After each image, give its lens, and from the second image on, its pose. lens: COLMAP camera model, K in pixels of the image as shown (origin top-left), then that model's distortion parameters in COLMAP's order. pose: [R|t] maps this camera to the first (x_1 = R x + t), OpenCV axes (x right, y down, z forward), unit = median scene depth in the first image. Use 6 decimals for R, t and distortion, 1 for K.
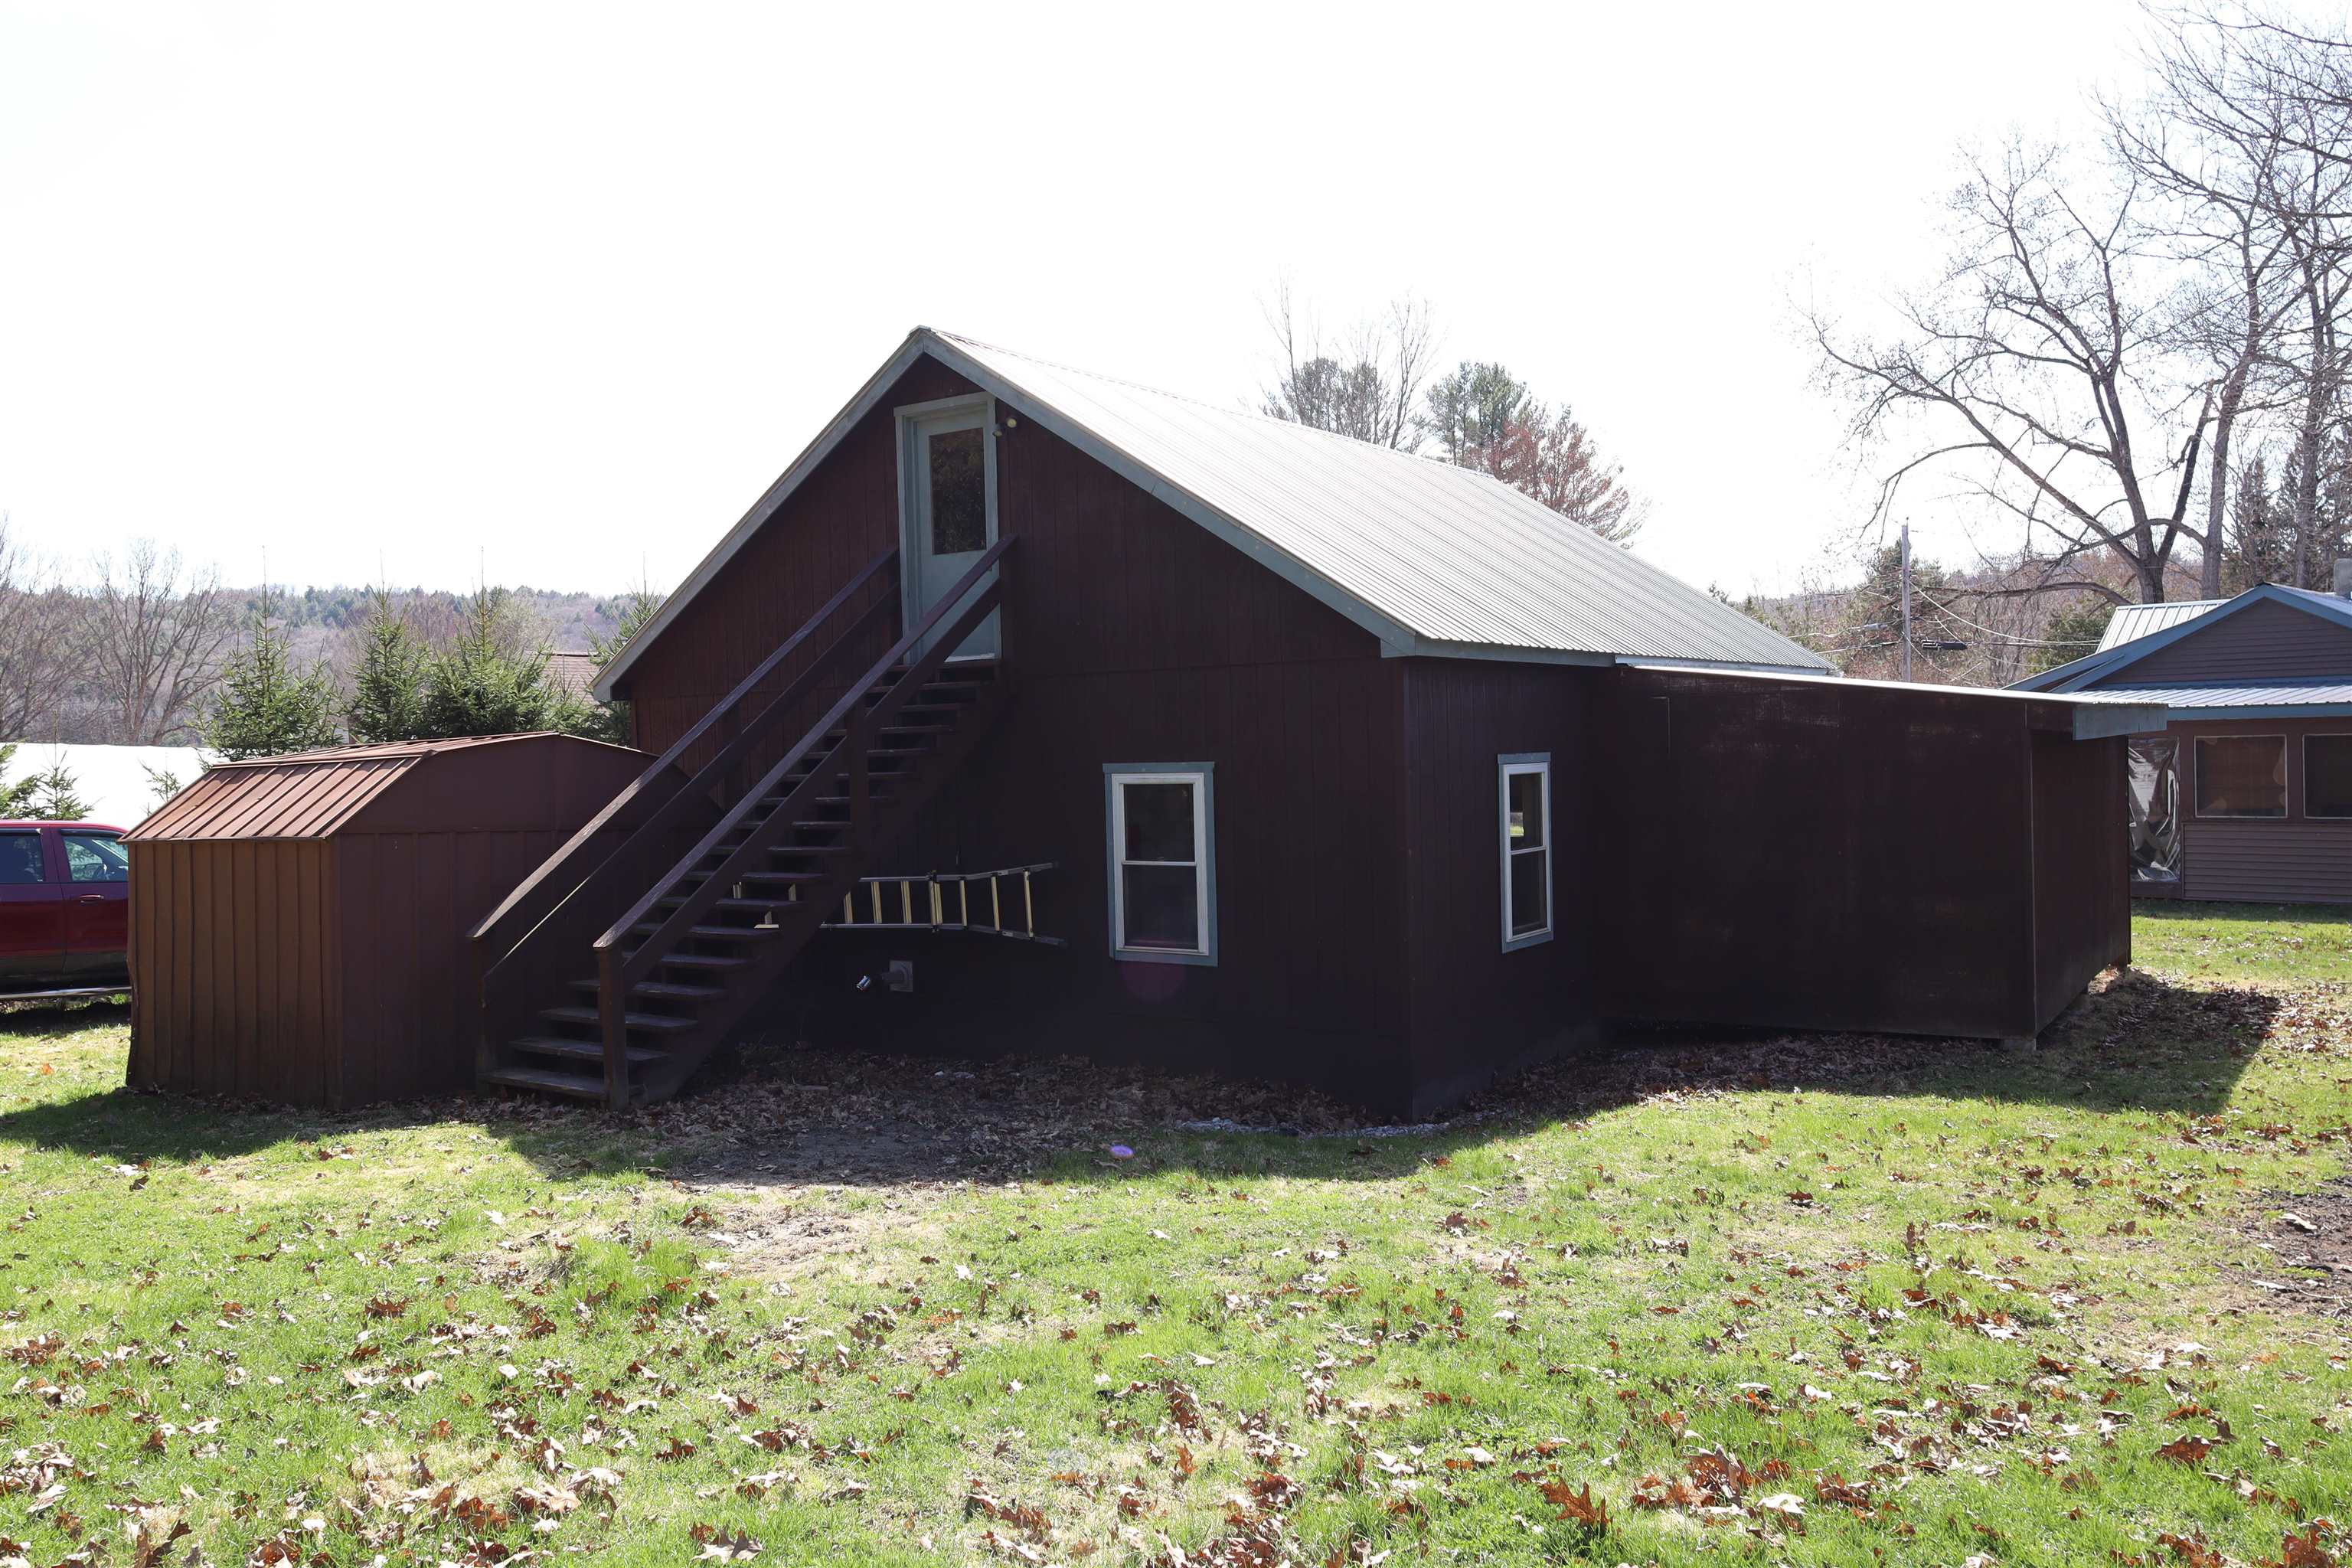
lens RADIAL K [[1757.1, 0, 1176.0], [0, 1757.1, 784.0], [0, 0, 1]] dist [0.001872, 0.002805]
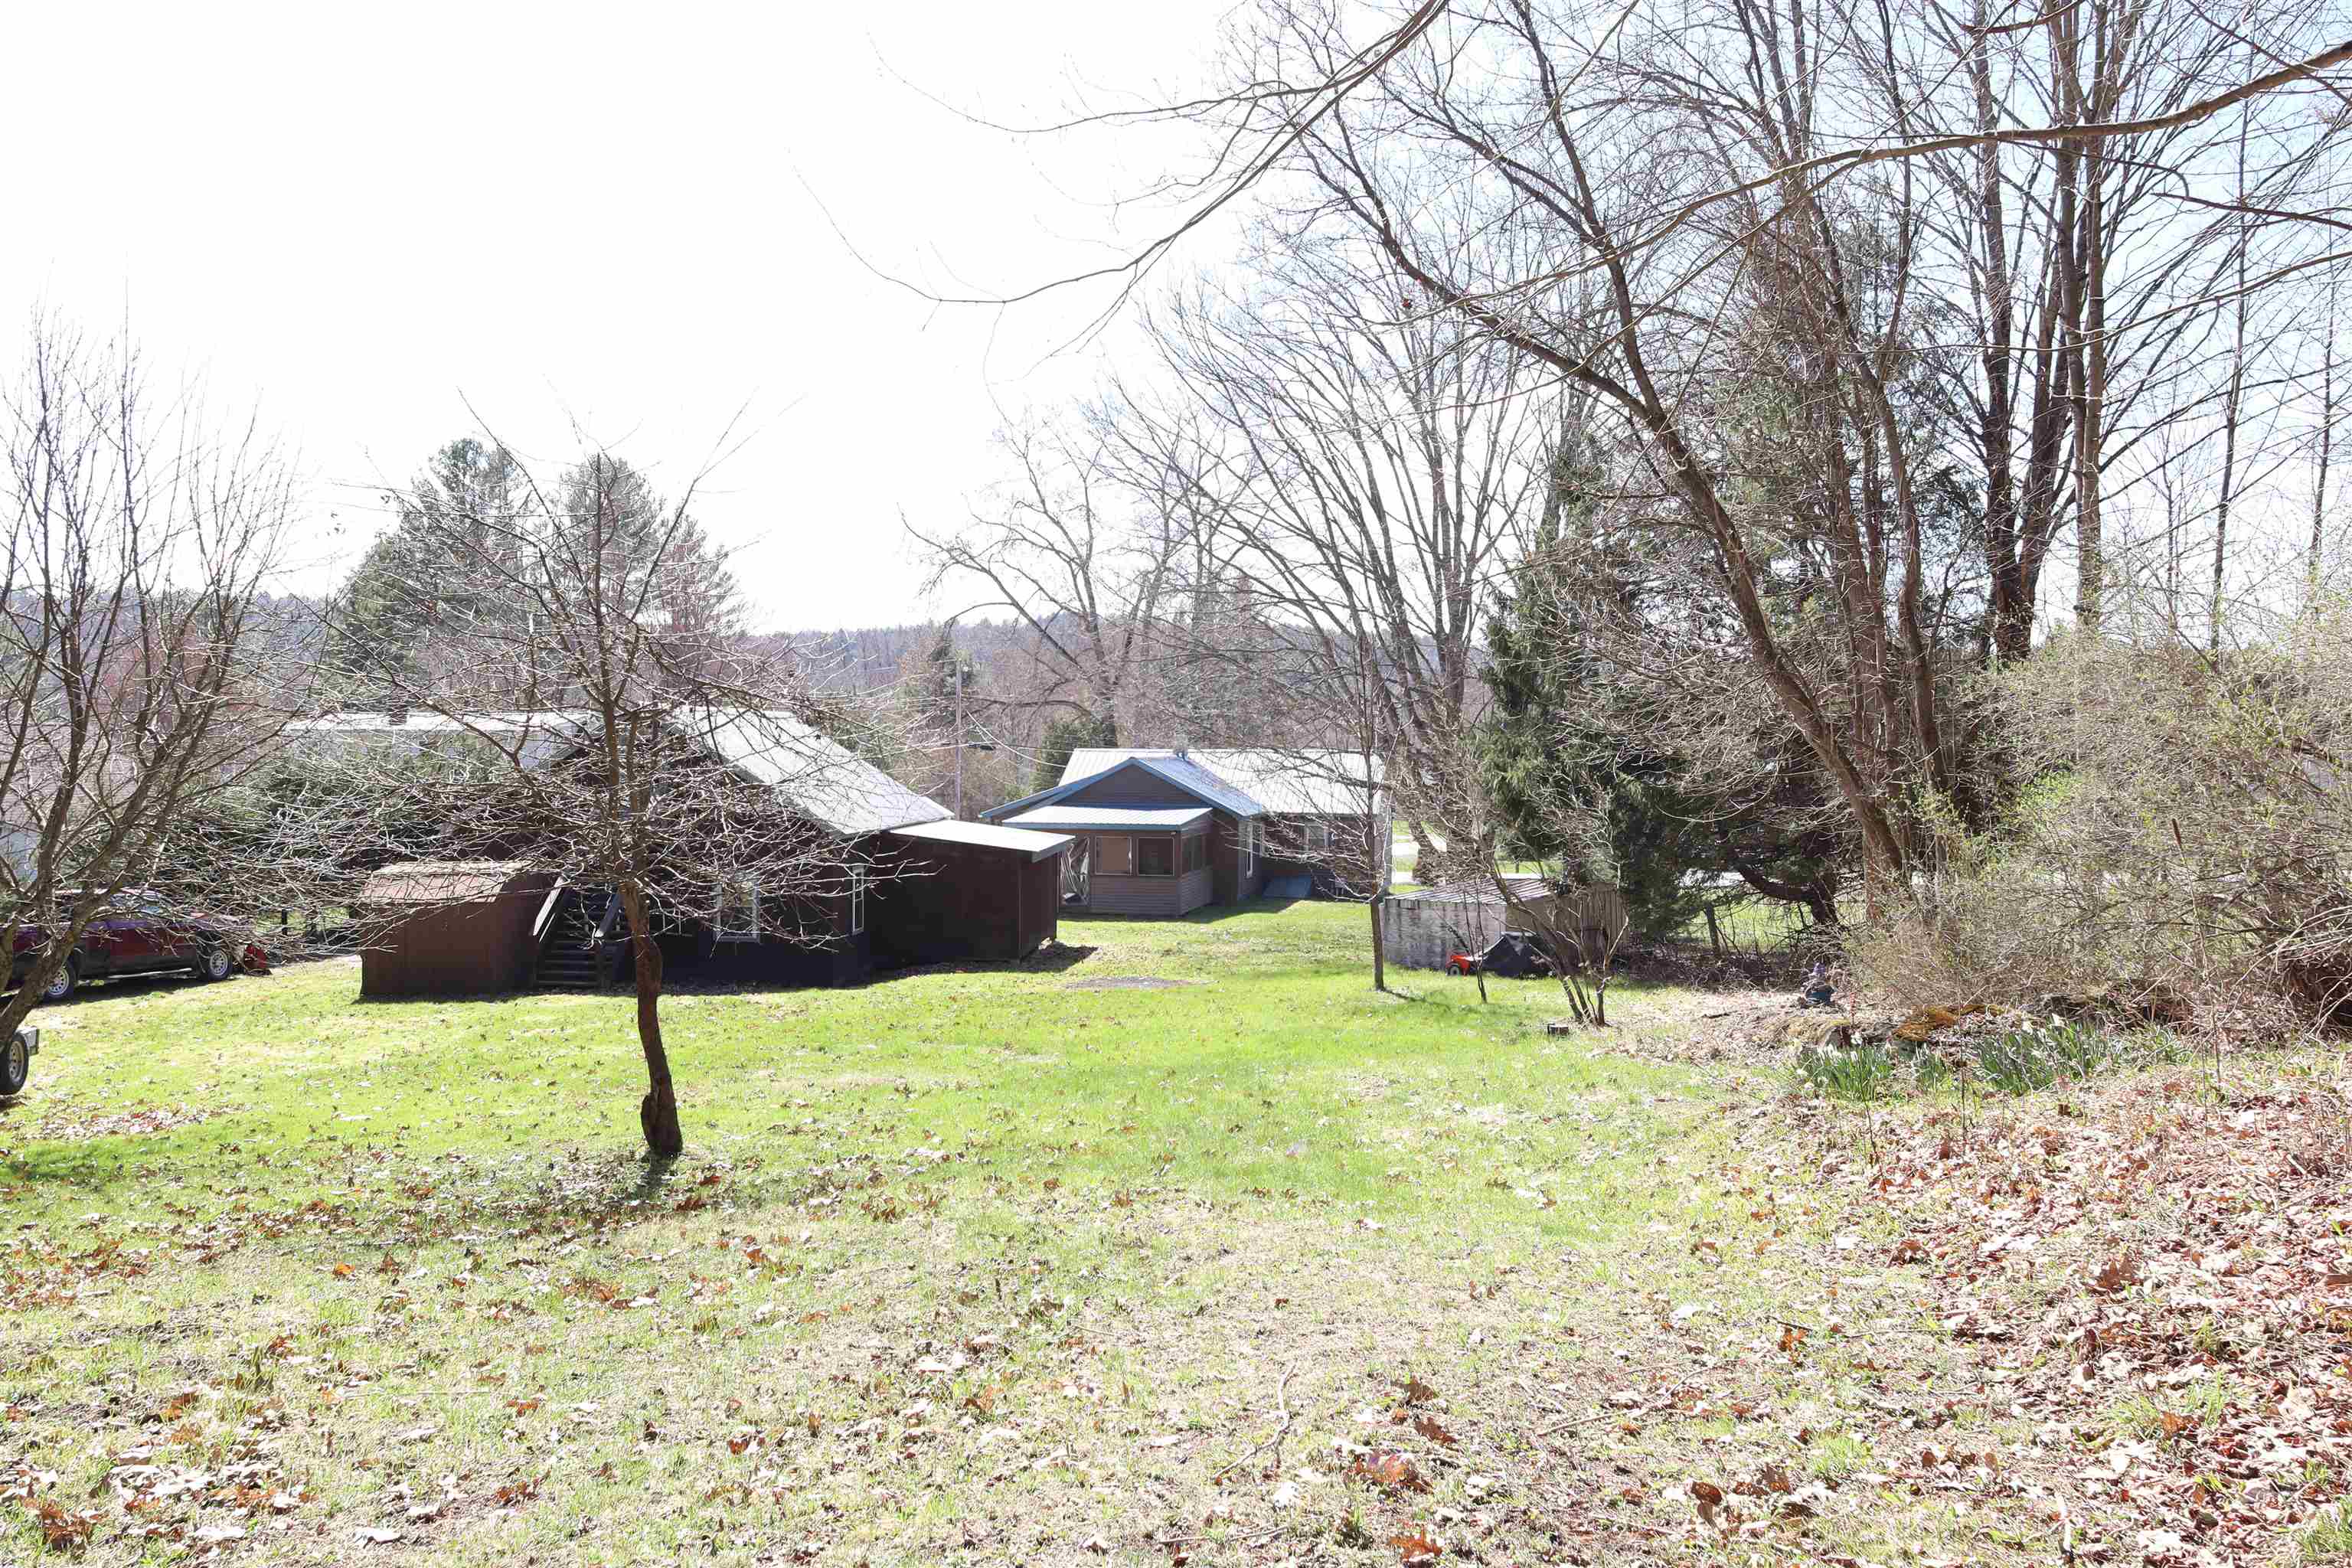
lens RADIAL K [[1757.1, 0, 1176.0], [0, 1757.1, 784.0], [0, 0, 1]] dist [0.001872, 0.002805]
pose [[0.862479, 0.026822, 0.505381, -0.154916], [-0.019904, 0.999620, -0.019084, -0.019828], [-0.505701, 0.006400, 0.862685, -0.331254]]
